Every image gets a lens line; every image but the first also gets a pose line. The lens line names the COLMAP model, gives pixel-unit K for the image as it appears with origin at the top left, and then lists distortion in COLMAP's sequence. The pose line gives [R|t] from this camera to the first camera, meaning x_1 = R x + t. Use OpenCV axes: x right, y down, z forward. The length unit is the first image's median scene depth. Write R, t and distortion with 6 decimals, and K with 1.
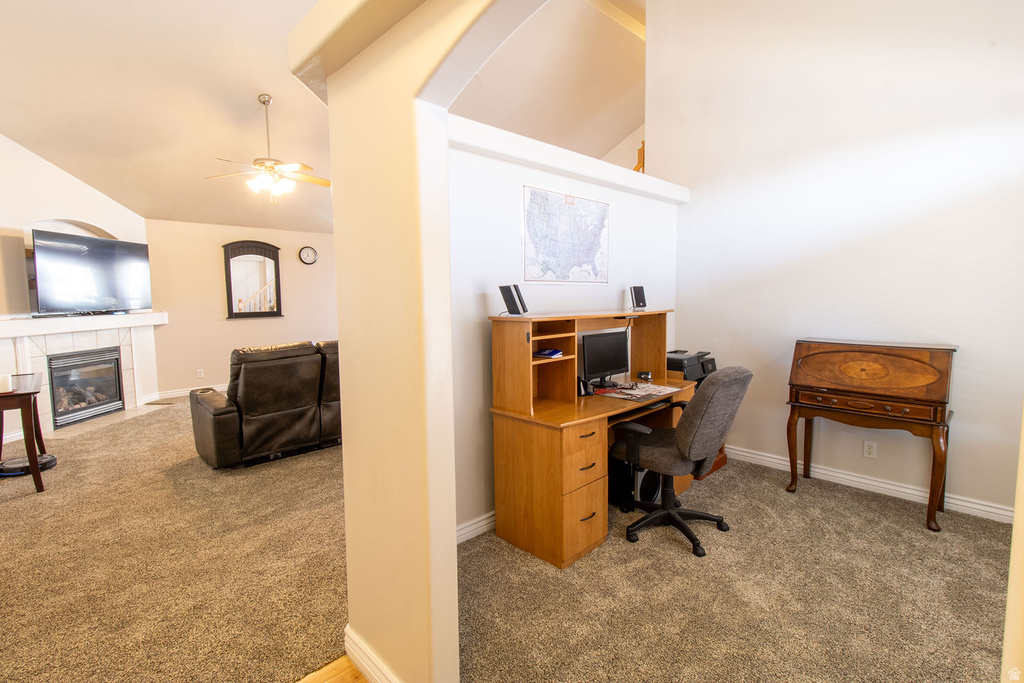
lens RADIAL K [[475.4, 0, 522.1], [0, 475.4, 334.4], [0, 0, 1]] dist [-0.004503, 0.000828]
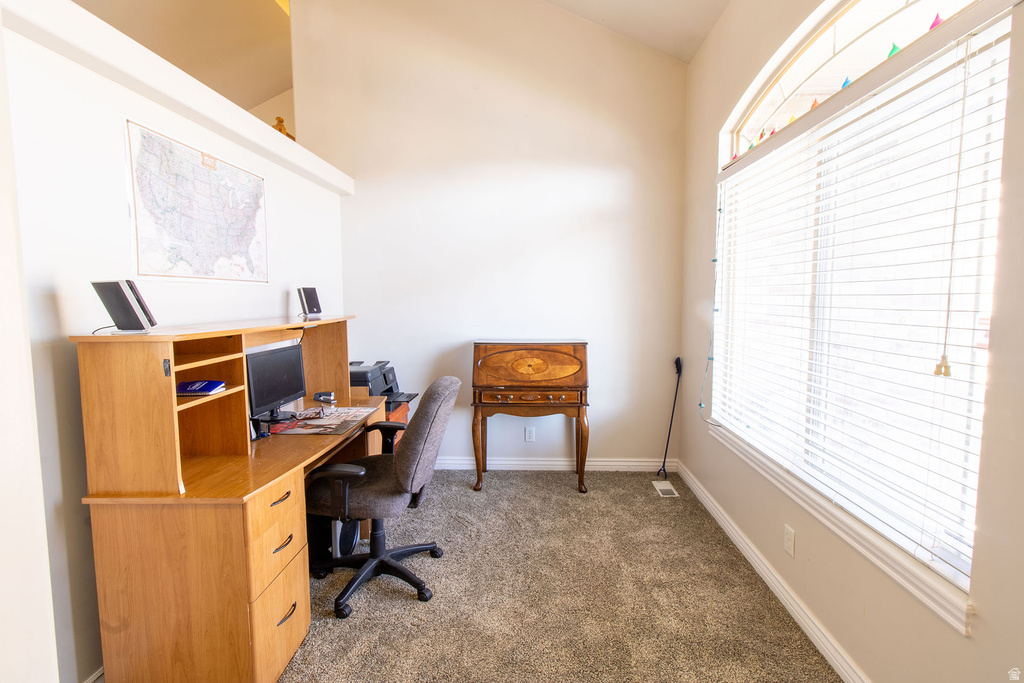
lens RADIAL K [[475.4, 0, 525.3], [0, 475.4, 334.1], [0, 0, 1]] dist [-0.004503, 0.000828]
pose [[0.725894, -0.049709, 0.686008, -0.056557], [0.056674, 0.998316, 0.012369, -0.015075], [-0.685468, 0.029900, 0.727489, 0.206748]]
